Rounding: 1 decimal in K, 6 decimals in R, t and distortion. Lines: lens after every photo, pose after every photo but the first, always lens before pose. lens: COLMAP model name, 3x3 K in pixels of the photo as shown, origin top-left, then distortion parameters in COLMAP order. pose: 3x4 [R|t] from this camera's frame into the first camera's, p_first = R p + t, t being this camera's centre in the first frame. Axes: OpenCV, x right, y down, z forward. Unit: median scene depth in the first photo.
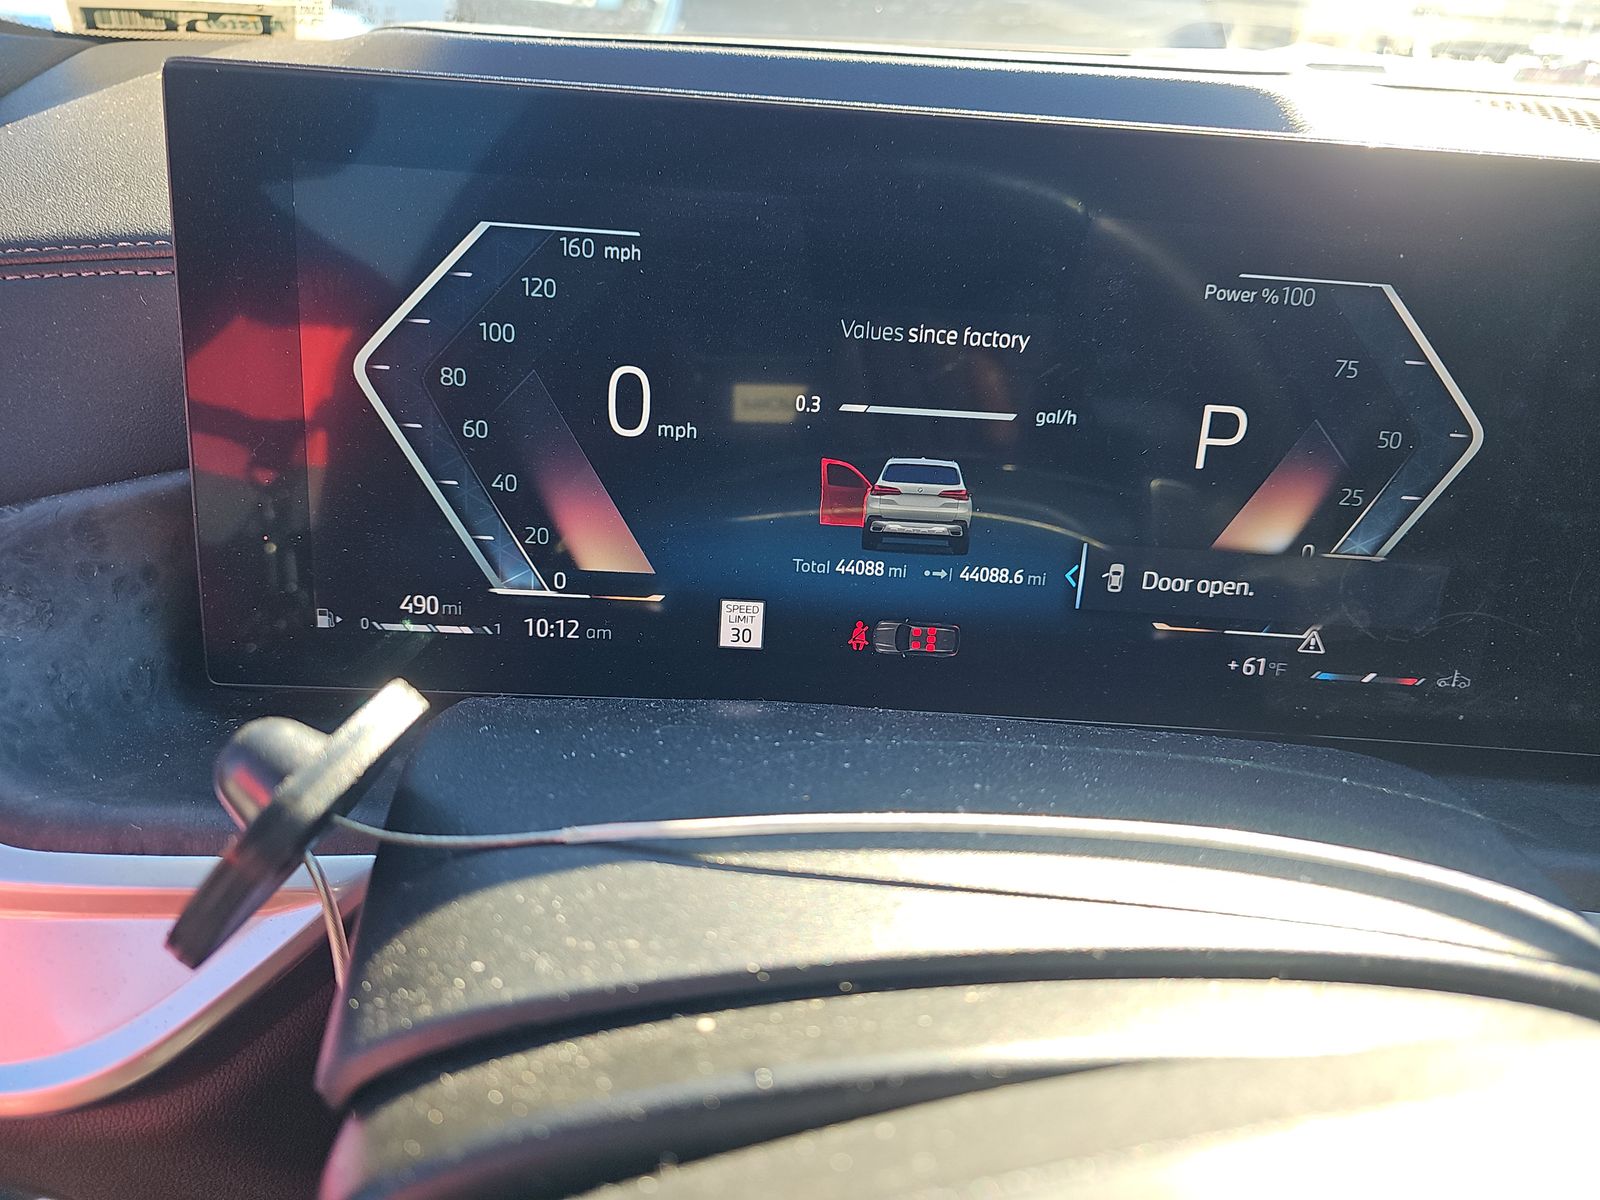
lens RADIAL K [[1070.8, 0, 800.0], [0, 1070.8, 600.0], [0, 0, 1]] dist [0.033194, -0.063945]
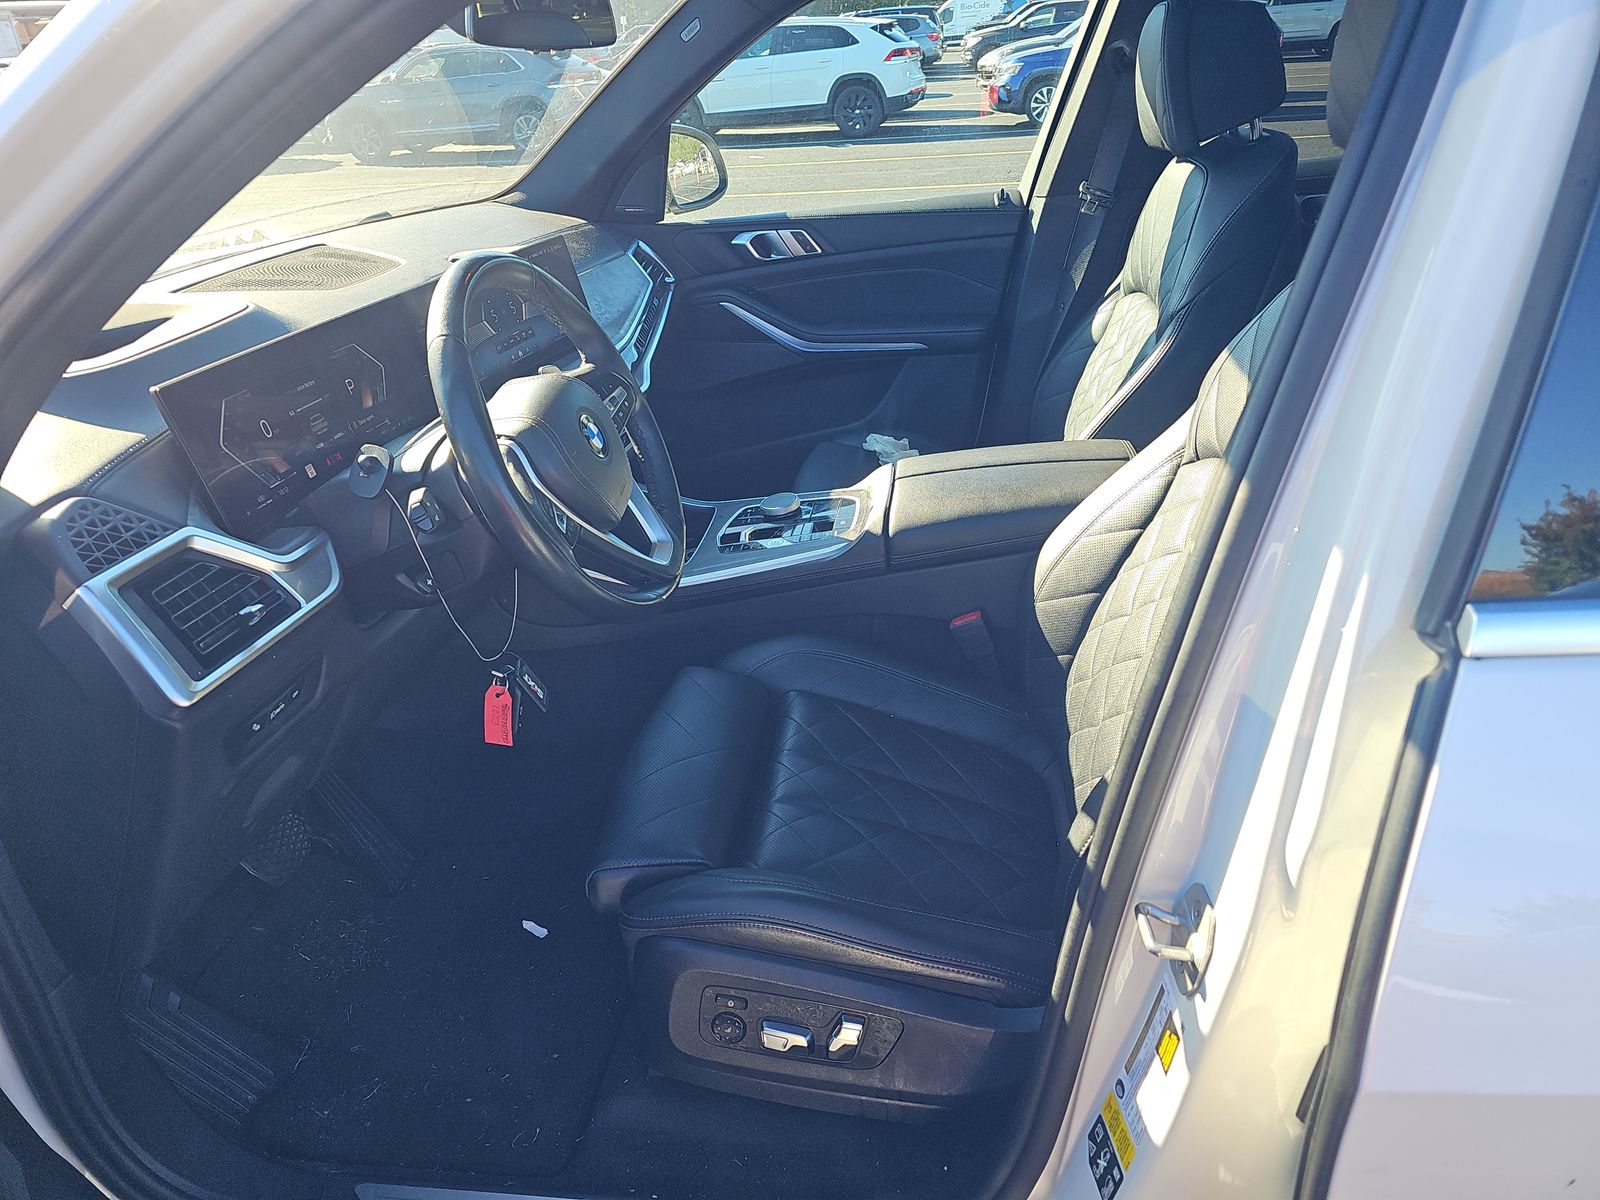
lens RADIAL K [[1070.8, 0, 800.0], [0, 1070.8, 600.0], [0, 0, 1]] dist [0.033194, -0.063945]
pose [[0.183909, -0.504882, 0.843369, -3.307509], [0.516870, 0.779477, 0.353922, -0.075796], [-0.836076, 0.370822, 0.404311, -1.917301]]
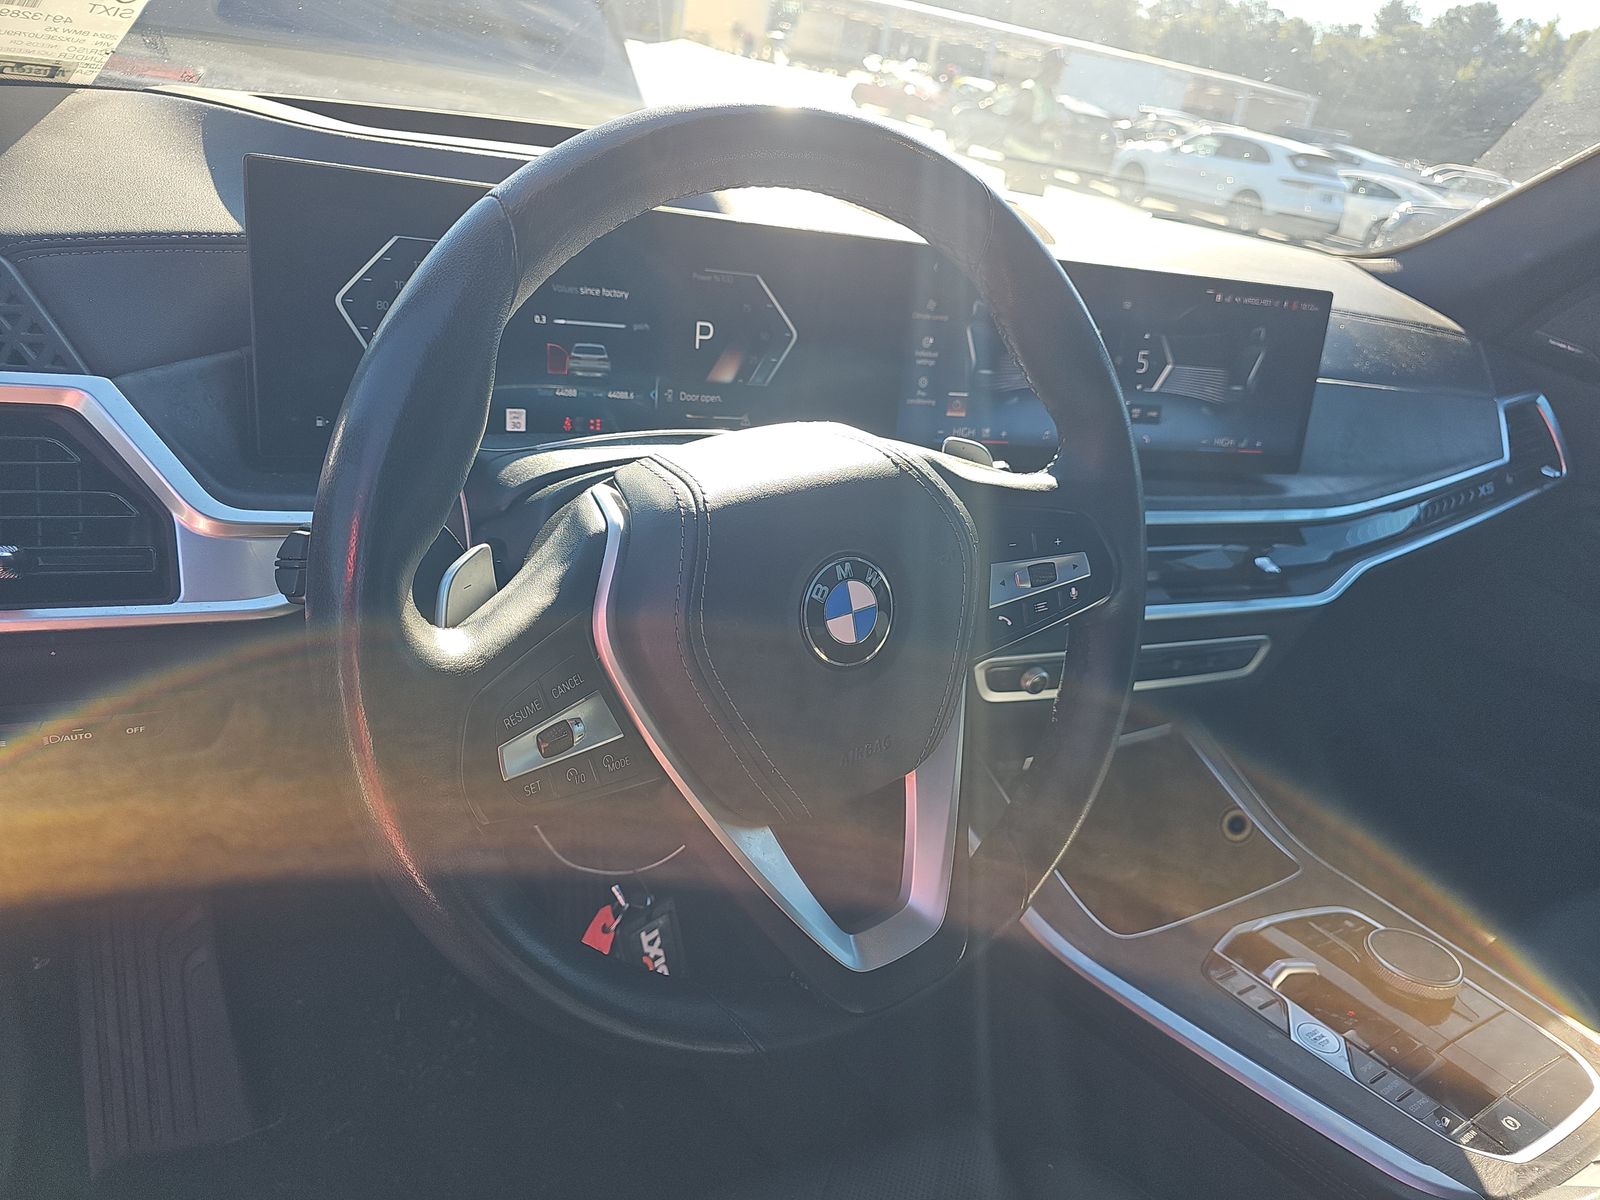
lens RADIAL K [[1070.8, 0, 800.0], [0, 1070.8, 600.0], [0, 0, 1]] dist [0.033194, -0.063945]
pose [[0.874261, -0.114997, 0.471639, -0.651562], [0.102313, 0.993363, 0.052550, 0.346886], [-0.474552, 0.002312, 0.880225, -1.280418]]
